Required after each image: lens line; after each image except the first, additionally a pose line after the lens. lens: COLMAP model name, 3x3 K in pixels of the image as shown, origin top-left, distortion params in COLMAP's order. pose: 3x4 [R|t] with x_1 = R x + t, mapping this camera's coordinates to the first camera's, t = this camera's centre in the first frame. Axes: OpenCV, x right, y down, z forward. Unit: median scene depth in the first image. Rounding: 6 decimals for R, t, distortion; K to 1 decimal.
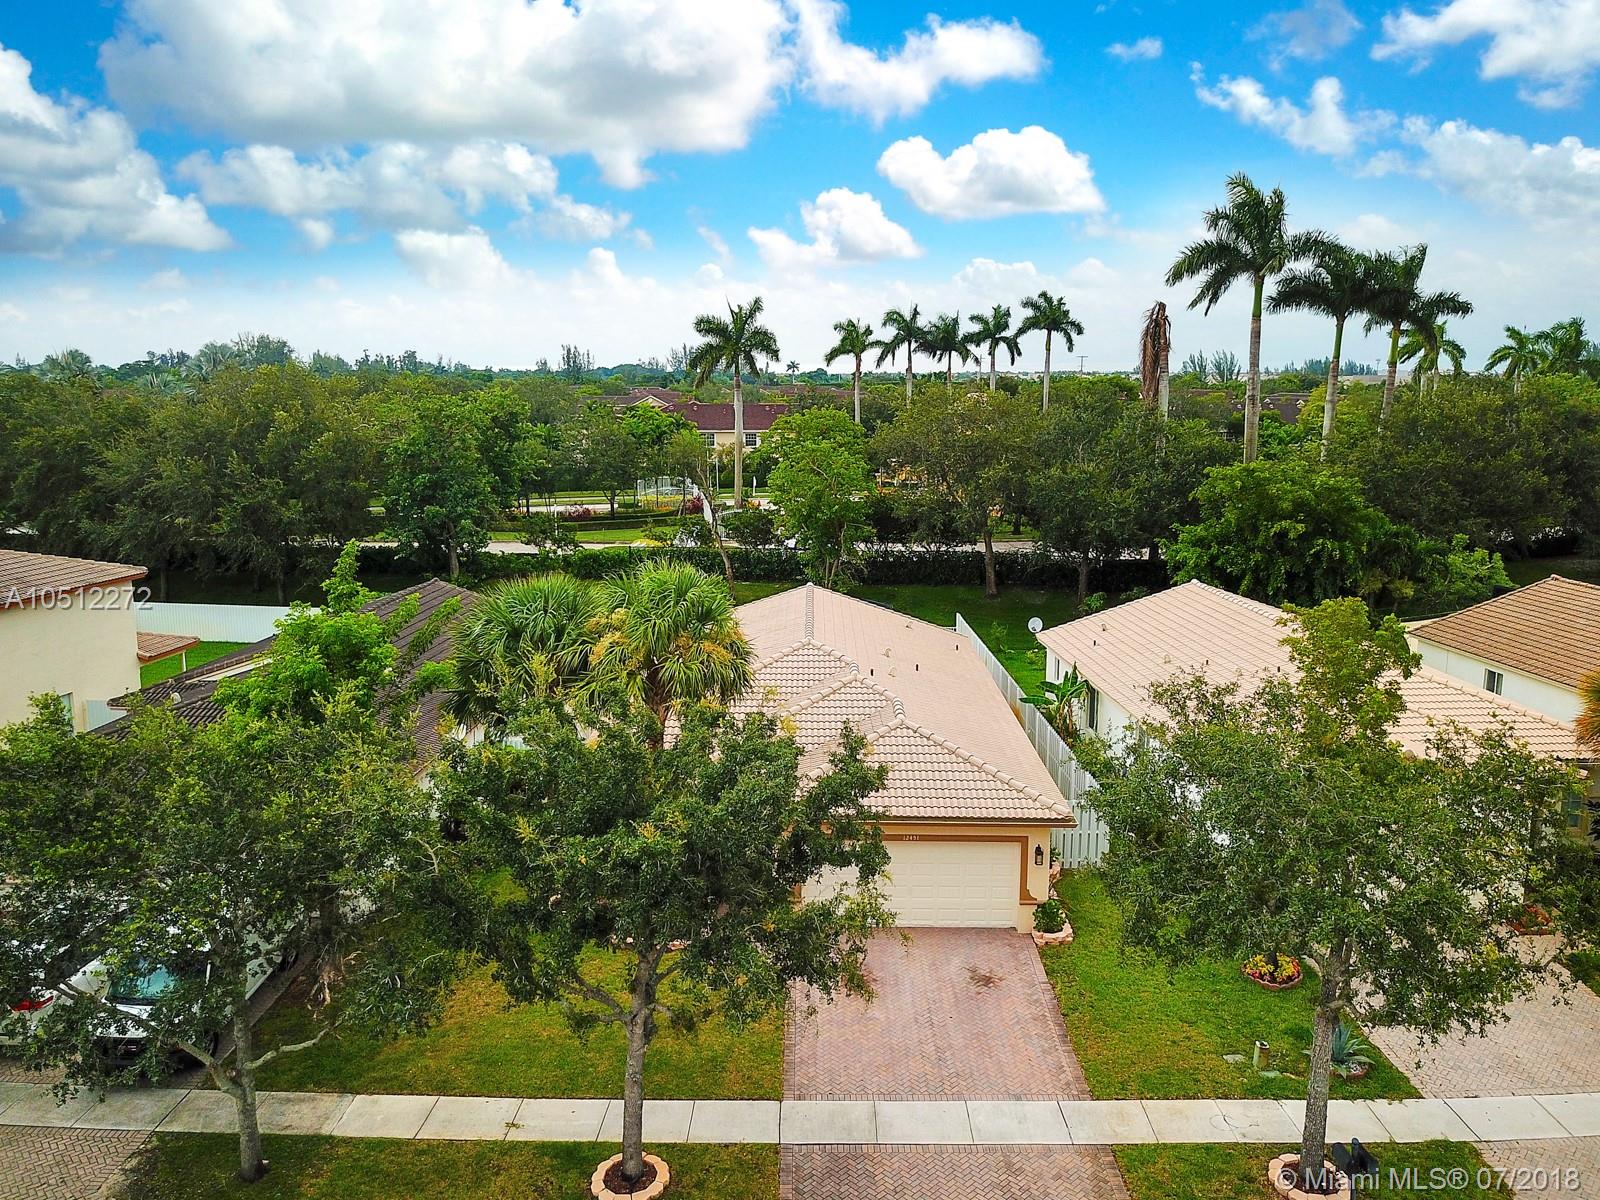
lens RADIAL K [[1238.9, 0, 800.0], [0, 1238.9, 600.0], [0, 0, 1]] dist [0.006022, 0.005124]
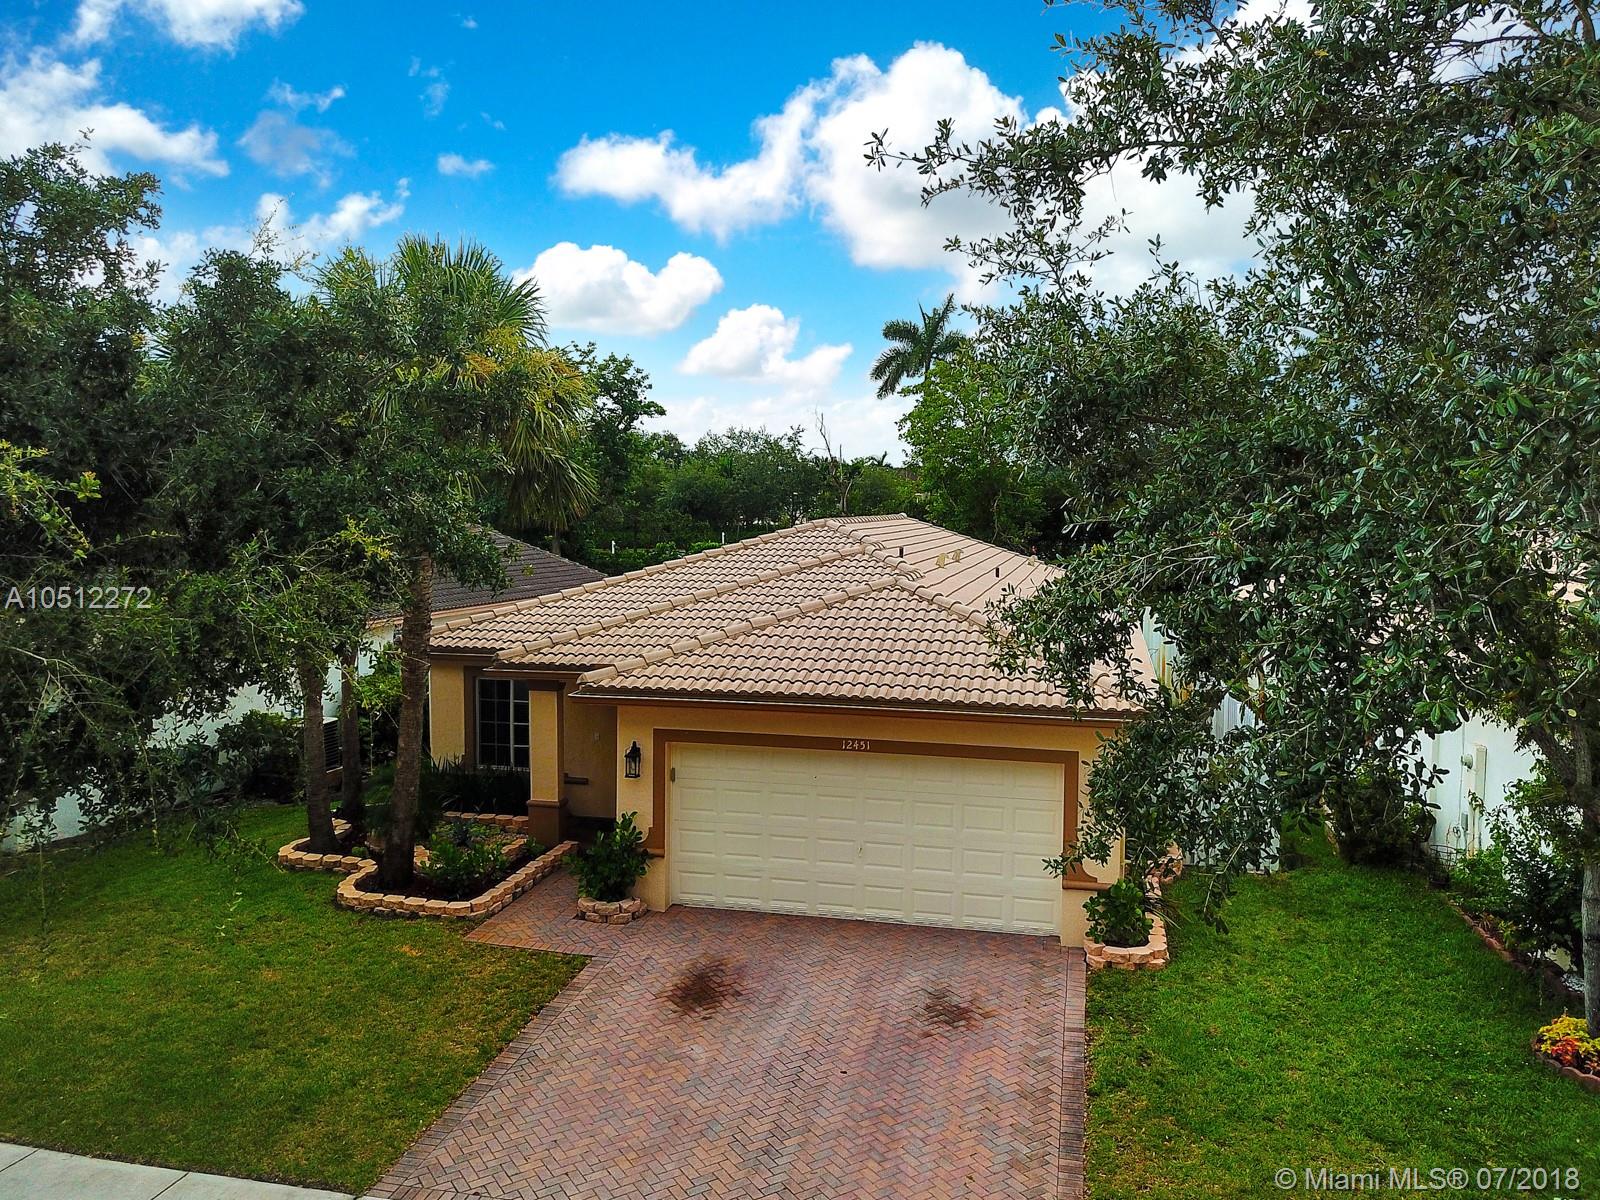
lens RADIAL K [[1238.9, 0, 800.0], [0, 1238.9, 600.0], [0, 0, 1]] dist [0.006022, 0.005124]
pose [[0.974811, 0.018611, -0.222255, 0.194540], [-0.041041, 0.994464, -0.096730, 0.191523], [0.219225, 0.103415, 0.970178, 0.487545]]
